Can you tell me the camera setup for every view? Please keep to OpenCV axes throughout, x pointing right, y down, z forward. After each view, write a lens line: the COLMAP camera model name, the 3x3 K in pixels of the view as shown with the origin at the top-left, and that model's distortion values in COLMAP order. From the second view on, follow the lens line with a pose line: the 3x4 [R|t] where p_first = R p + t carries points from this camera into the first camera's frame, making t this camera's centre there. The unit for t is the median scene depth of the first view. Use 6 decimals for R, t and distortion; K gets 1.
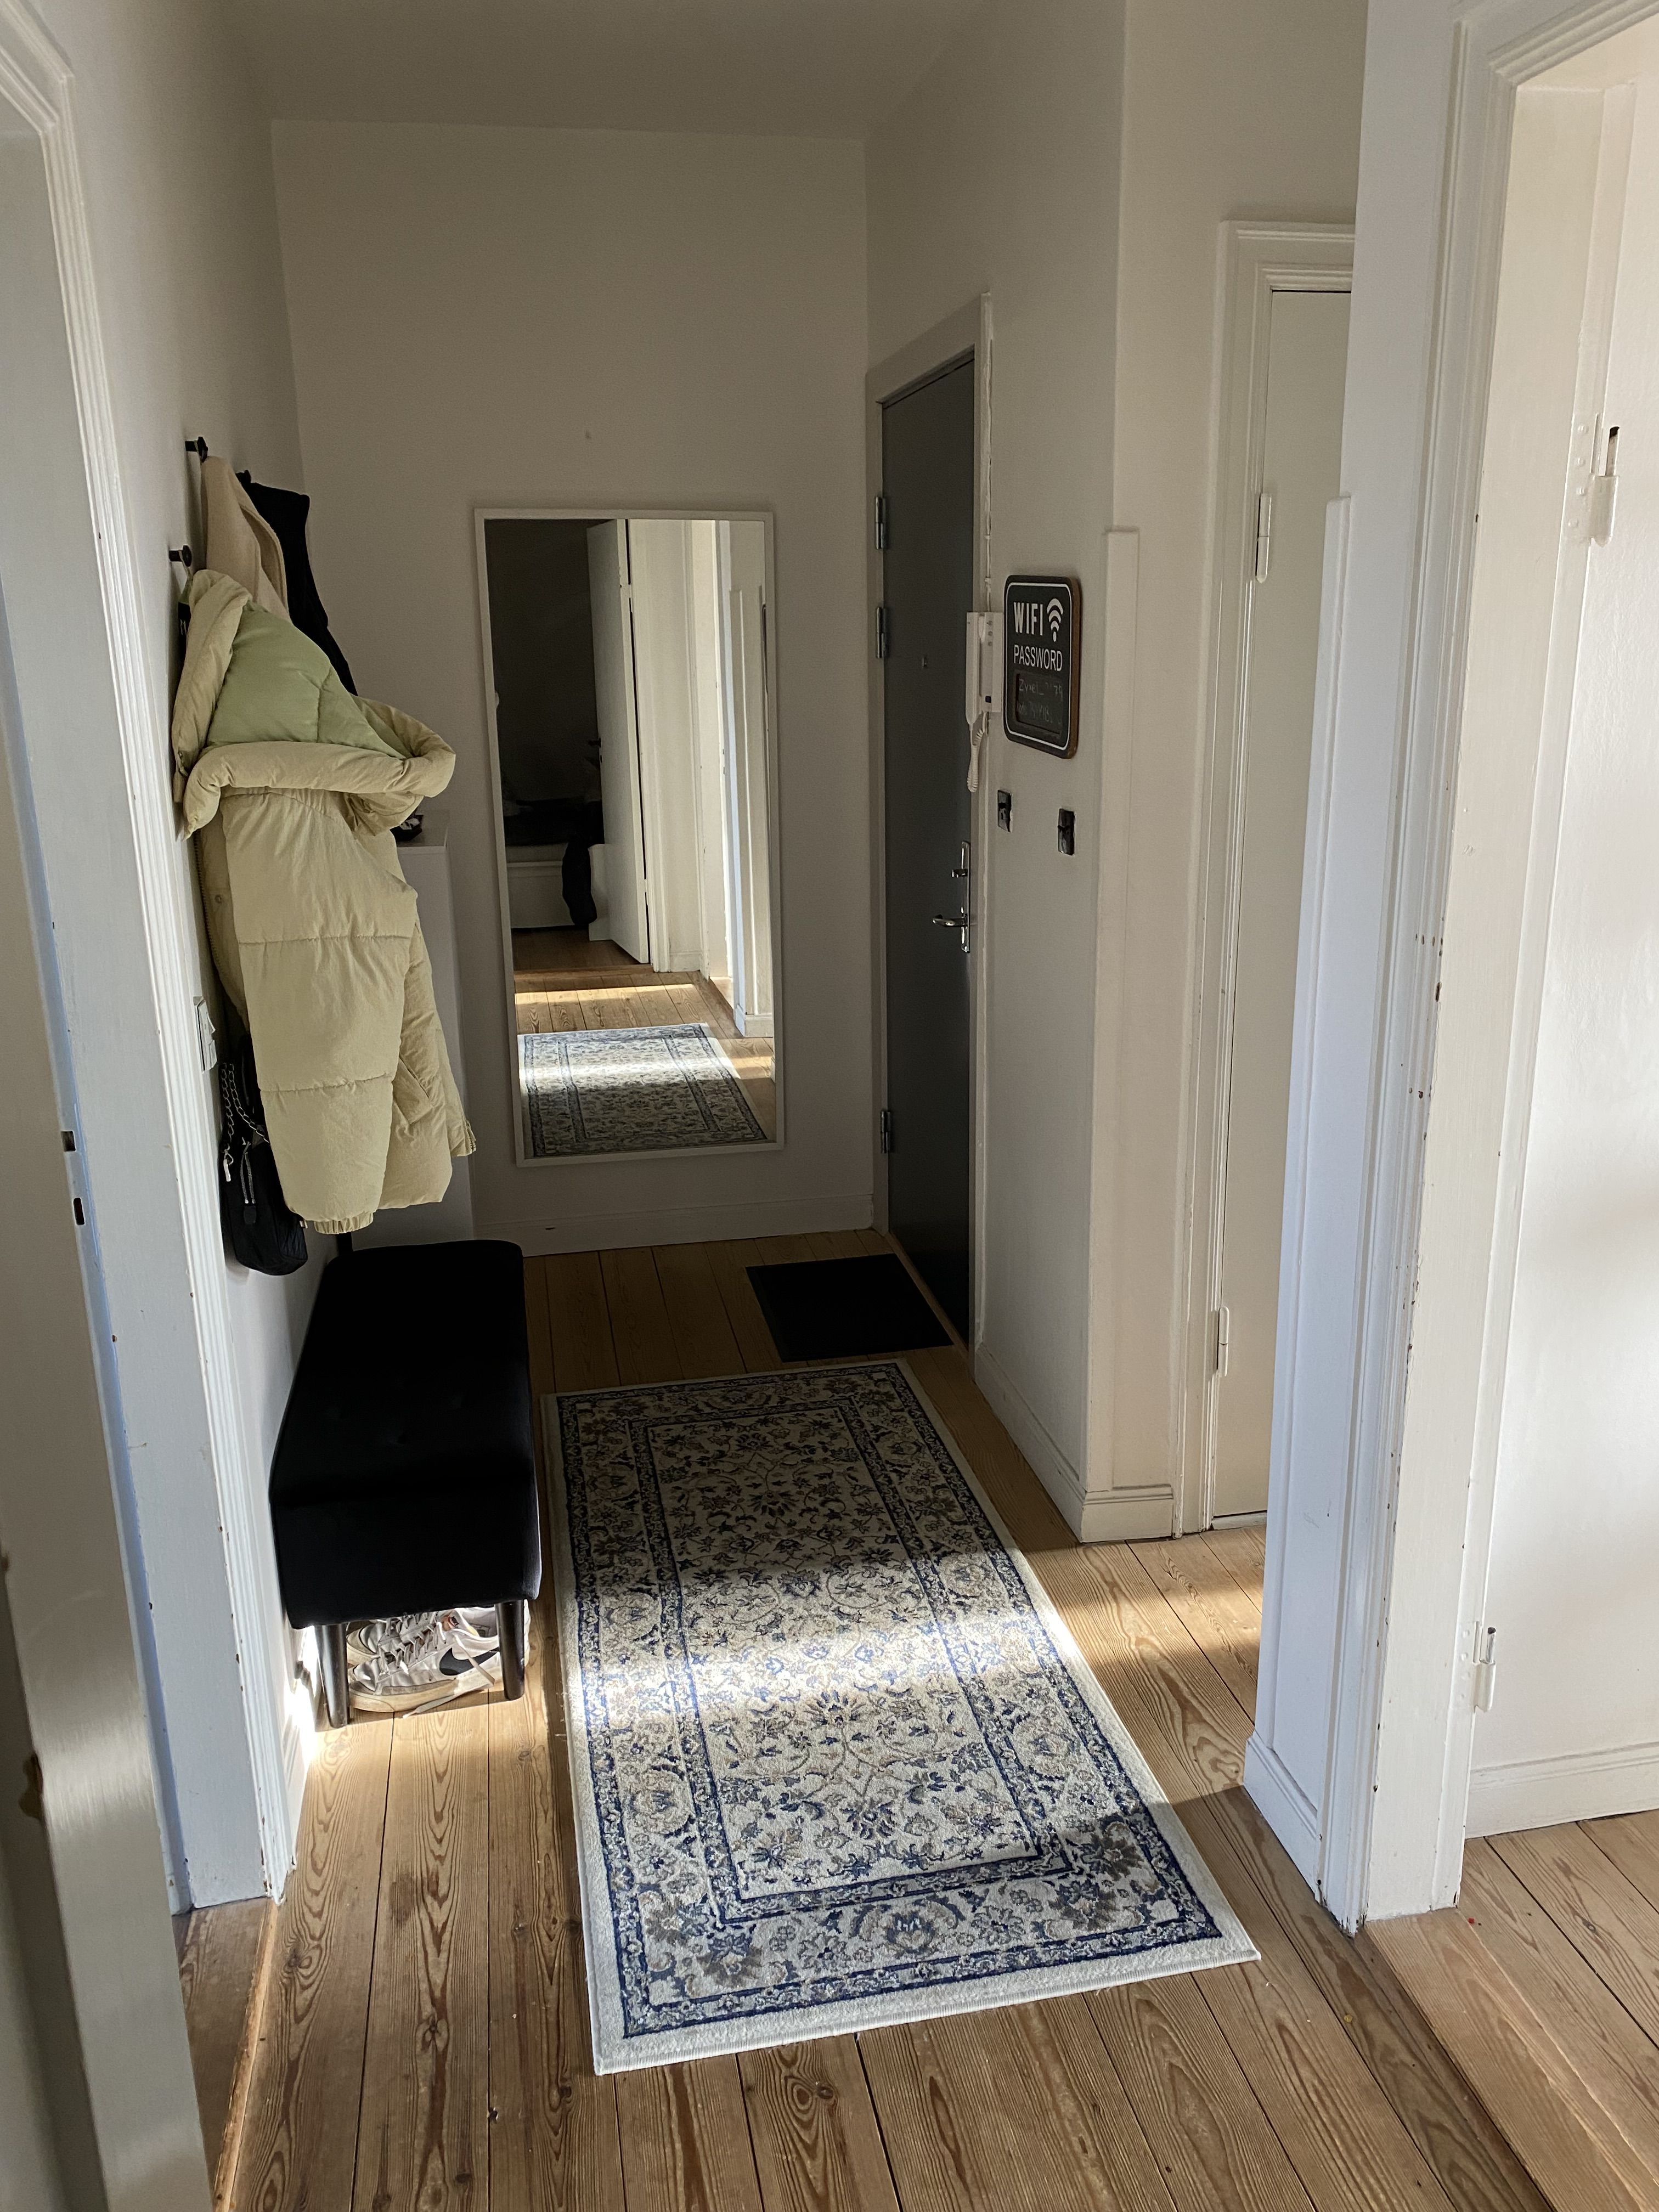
lens RADIAL K [[1704.9, 0, 832.2], [0, 1704.9, 1104.8], [0, 0, 1]] dist [0.015191, 0.003121]
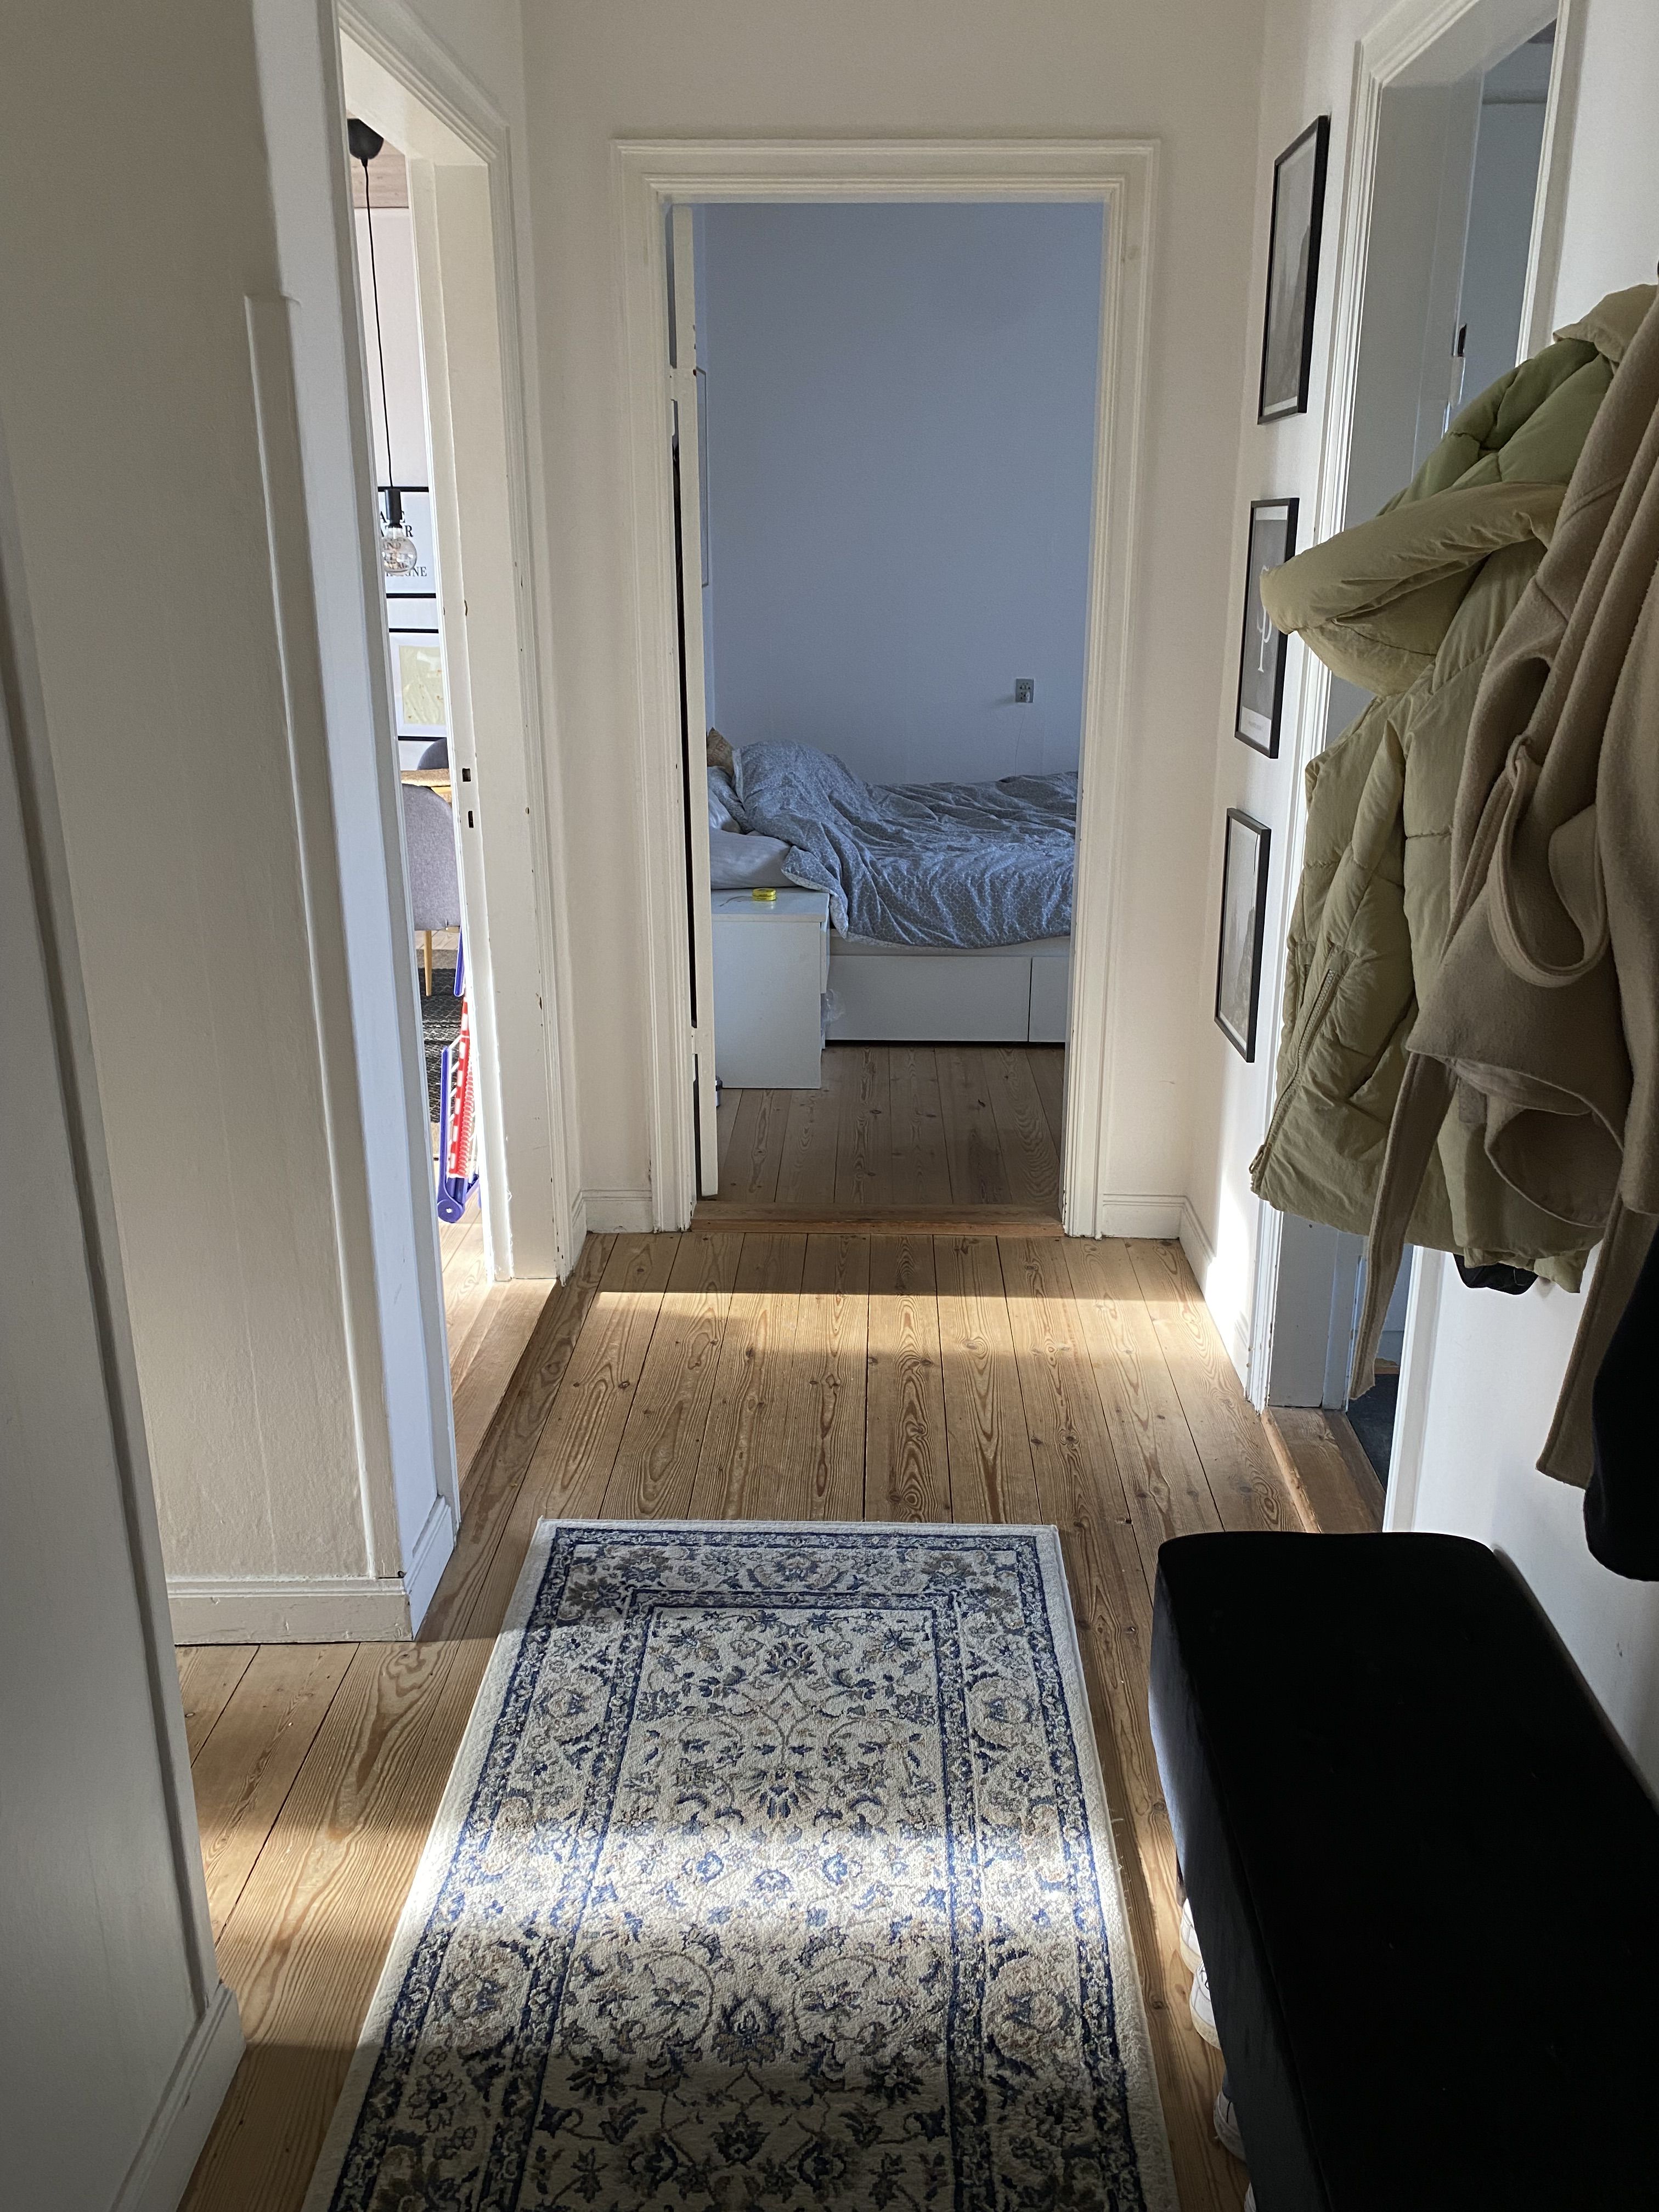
lens RADIAL K [[1704.9, 0, 832.0], [0, 1704.9, 1102.8], [0, 0, 1]] dist [0.015191, 0.003121]
pose [[-0.974734, -0.052942, 0.217005, -0.198025], [0.078096, 0.829419, 0.553141, -0.397682], [-0.209273, 0.556113, -0.804328, 1.599848]]
